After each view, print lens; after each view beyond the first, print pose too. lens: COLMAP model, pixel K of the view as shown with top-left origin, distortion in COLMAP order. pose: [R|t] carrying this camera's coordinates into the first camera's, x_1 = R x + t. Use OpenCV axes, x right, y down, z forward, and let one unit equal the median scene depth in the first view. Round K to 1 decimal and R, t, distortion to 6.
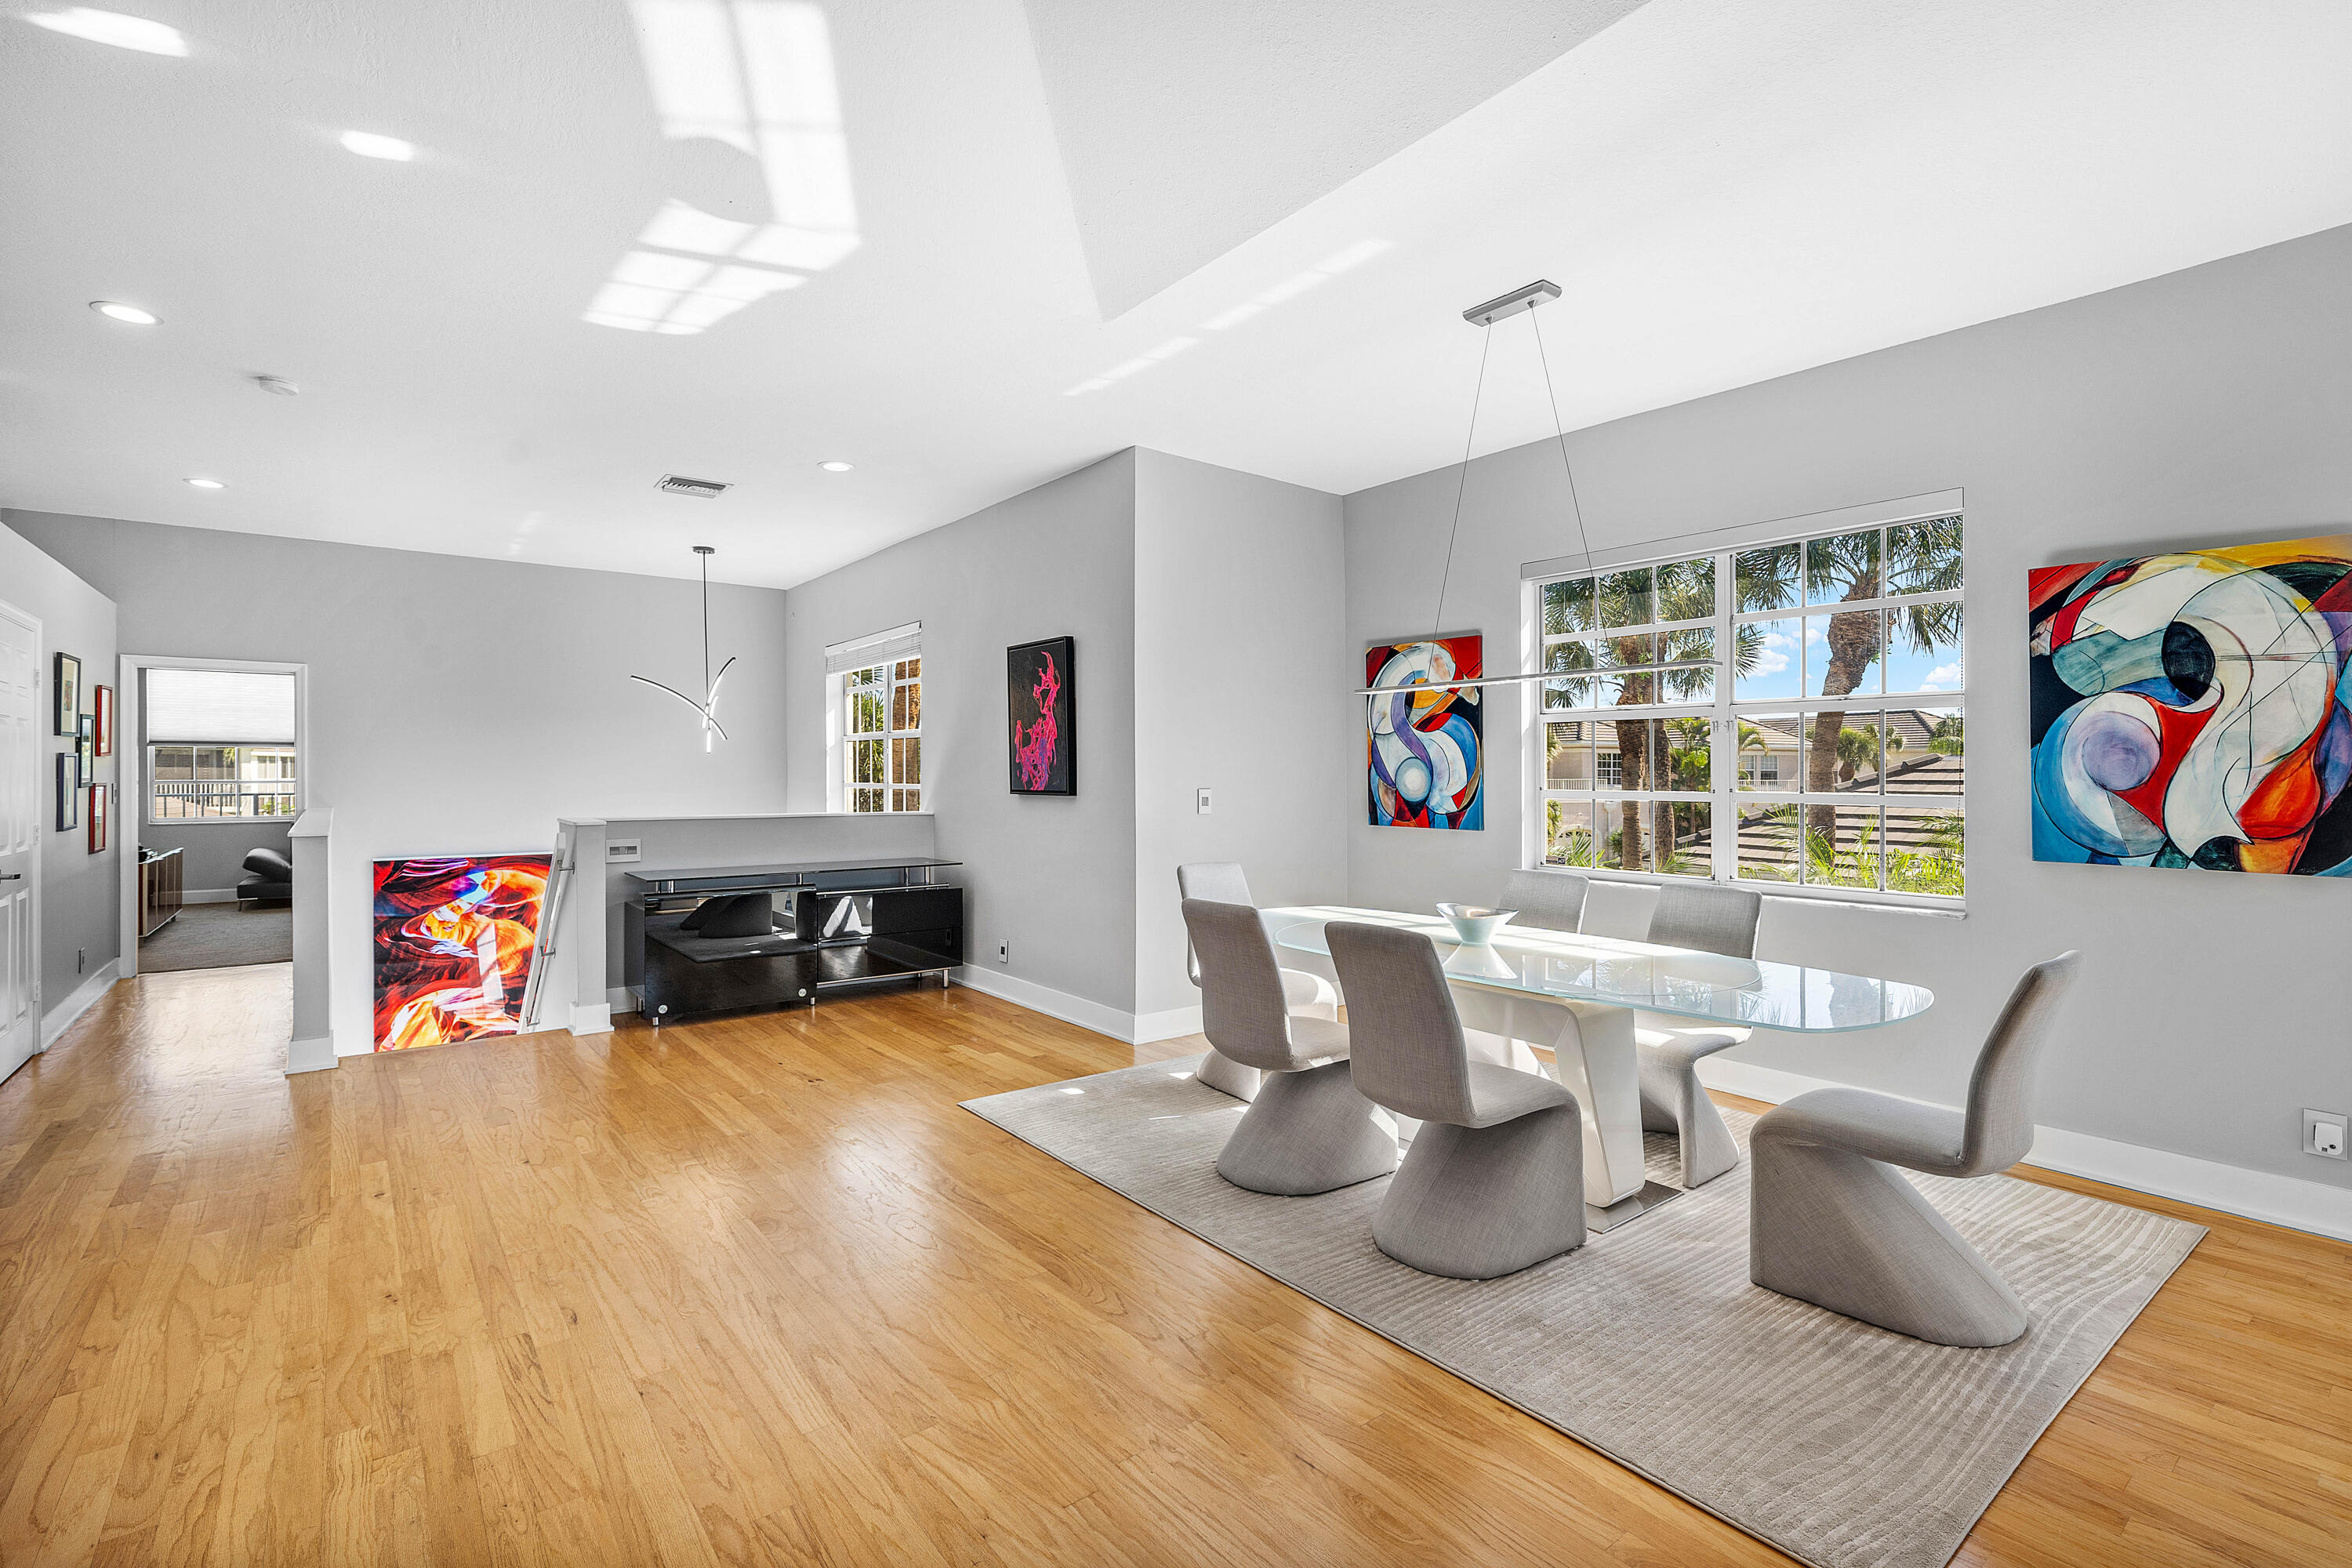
lens RADIAL K [[1057.5, 0, 1174.0], [0, 1057.5, 770.7], [0, 0, 1]] dist [0.003137, 0.000052]
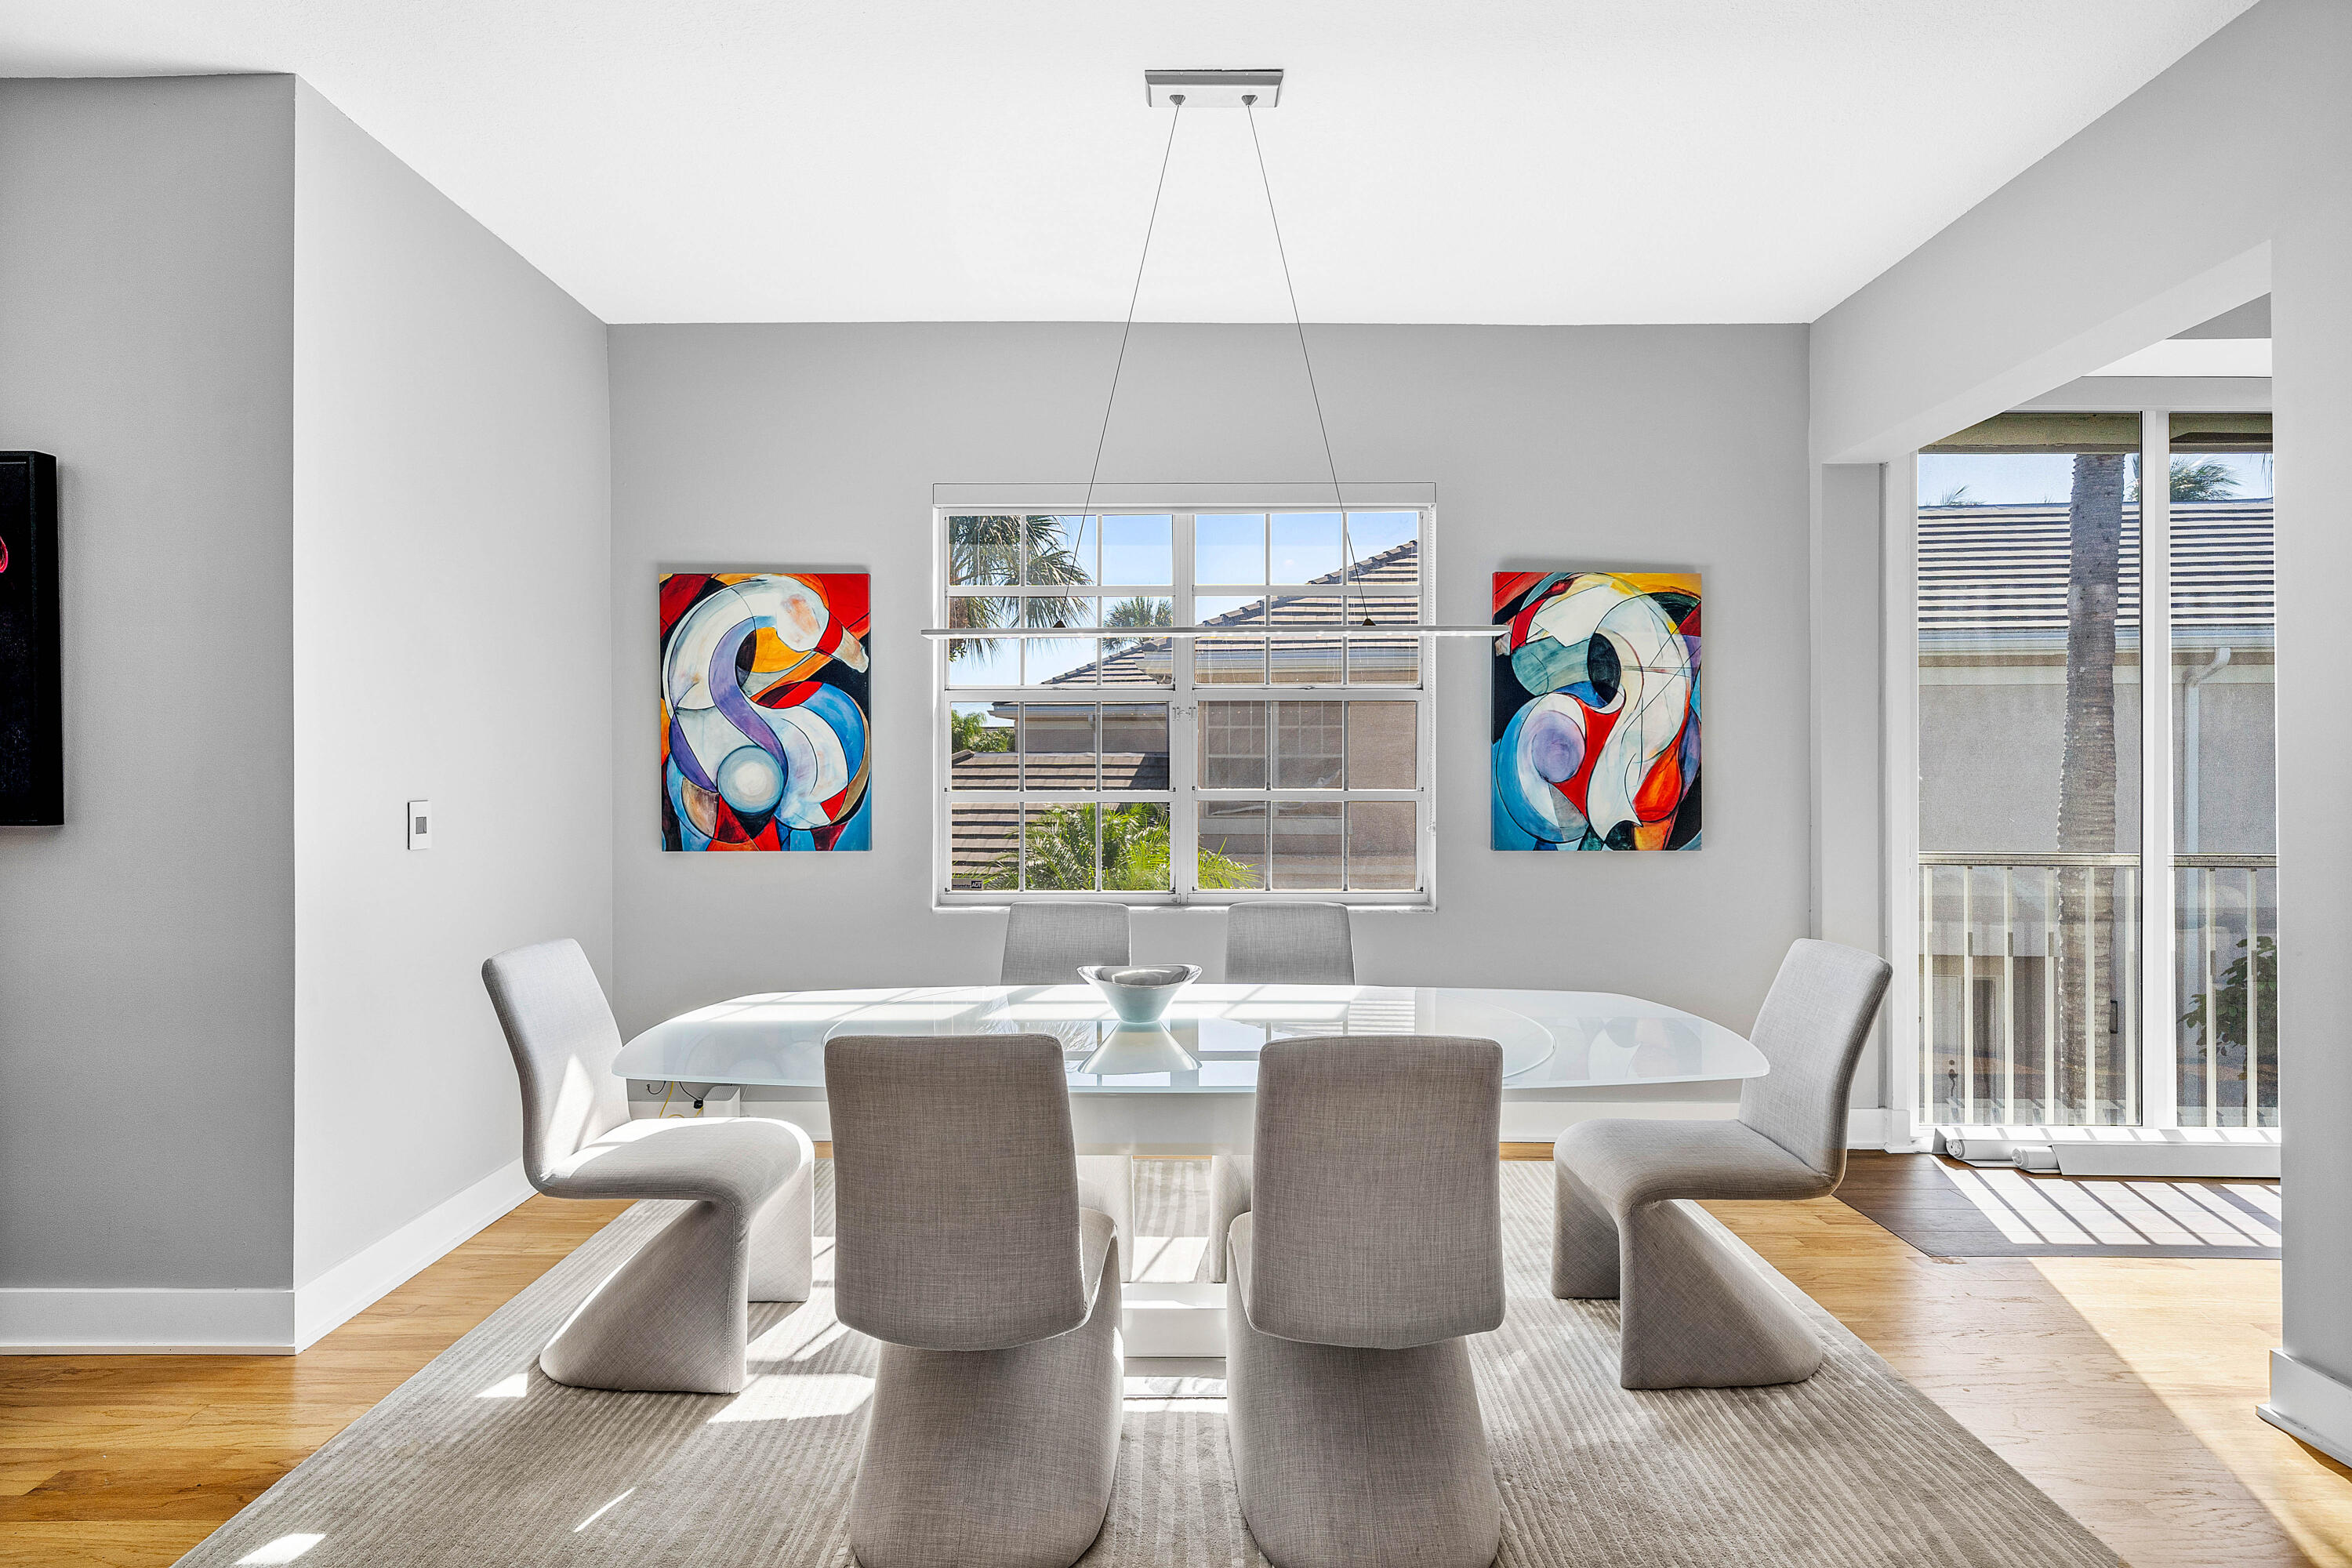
lens RADIAL K [[1151.9, 0, 1170.2], [0, 1151.9, 763.6], [0, 0, 1]] dist [-0.002851, 0.001970]
pose [[0.621700, 0.002049, 0.783253, -0.233002], [0.001843, 0.999990, -0.004079, 0.002414], [-0.783253, 0.003979, 0.621690, 0.453862]]
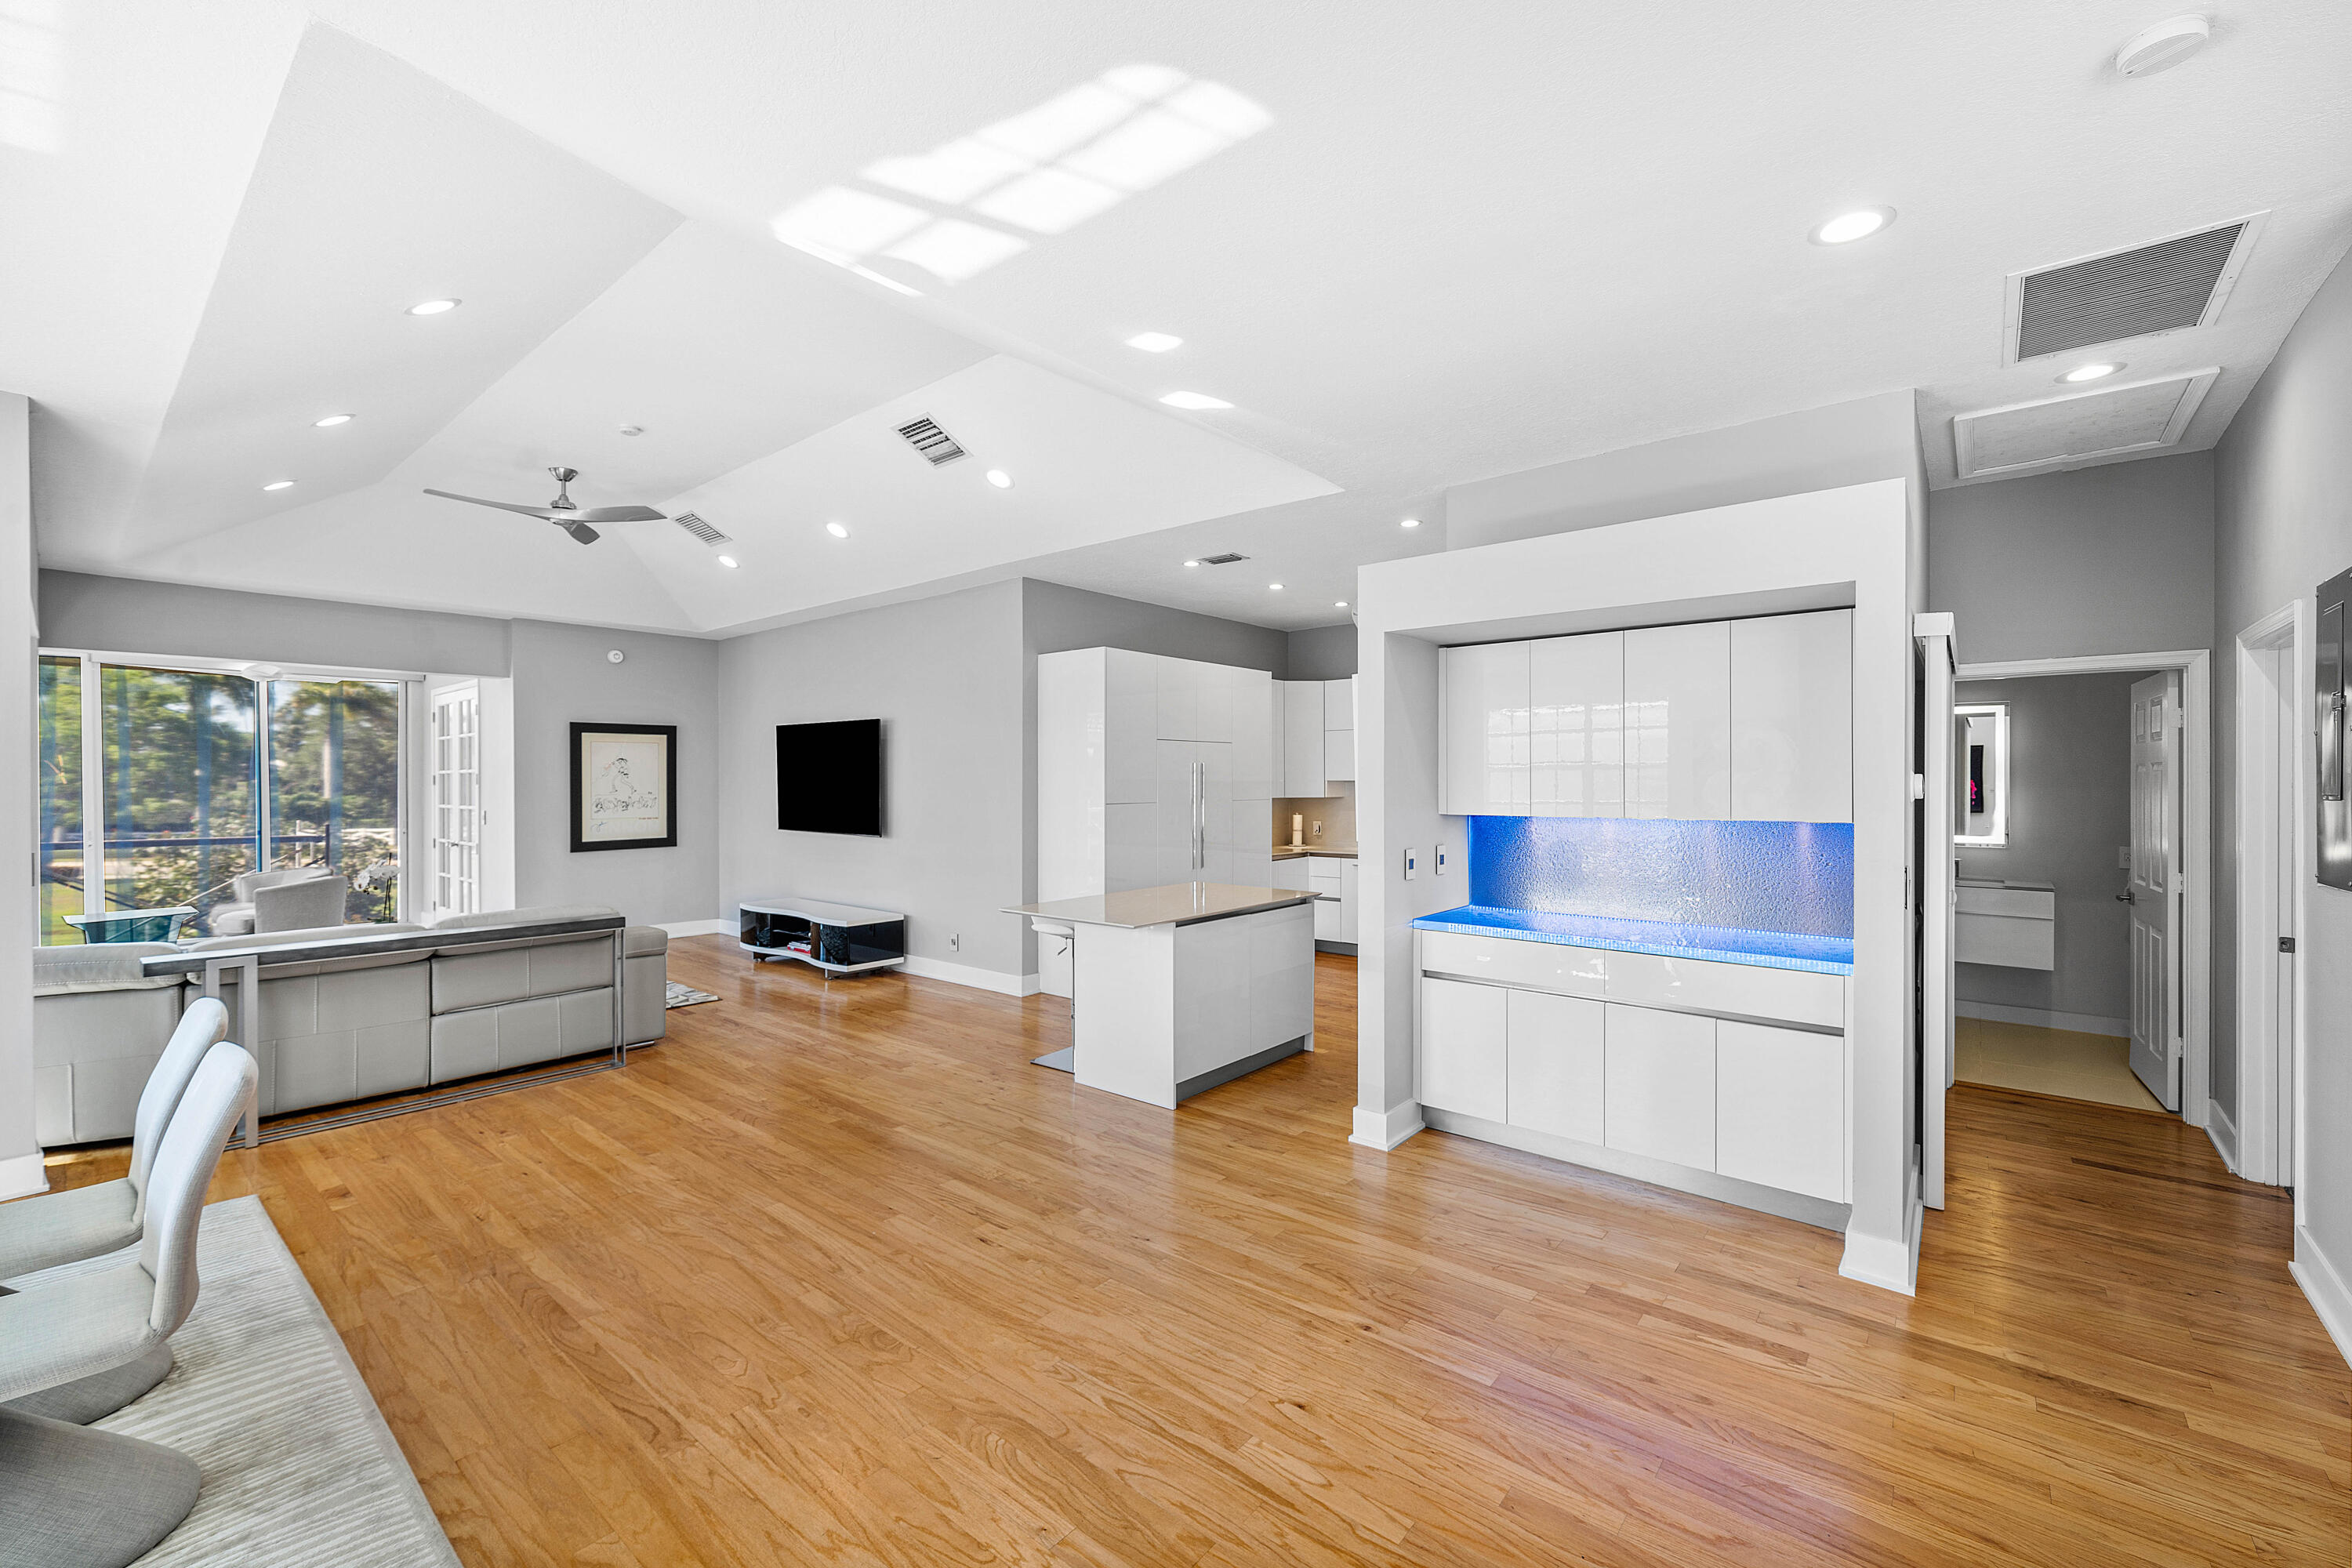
lens RADIAL K [[968.2, 0, 1163.6], [0, 968.2, 799.3], [0, 0, 1]] dist [-0.002124, -0.000171]
pose [[-0.980956, 0.004973, -0.194164, -0.326688], [0.001116, 0.999800, 0.019969, -0.040620], [0.194224, 0.019372, -0.980766, 1.319837]]
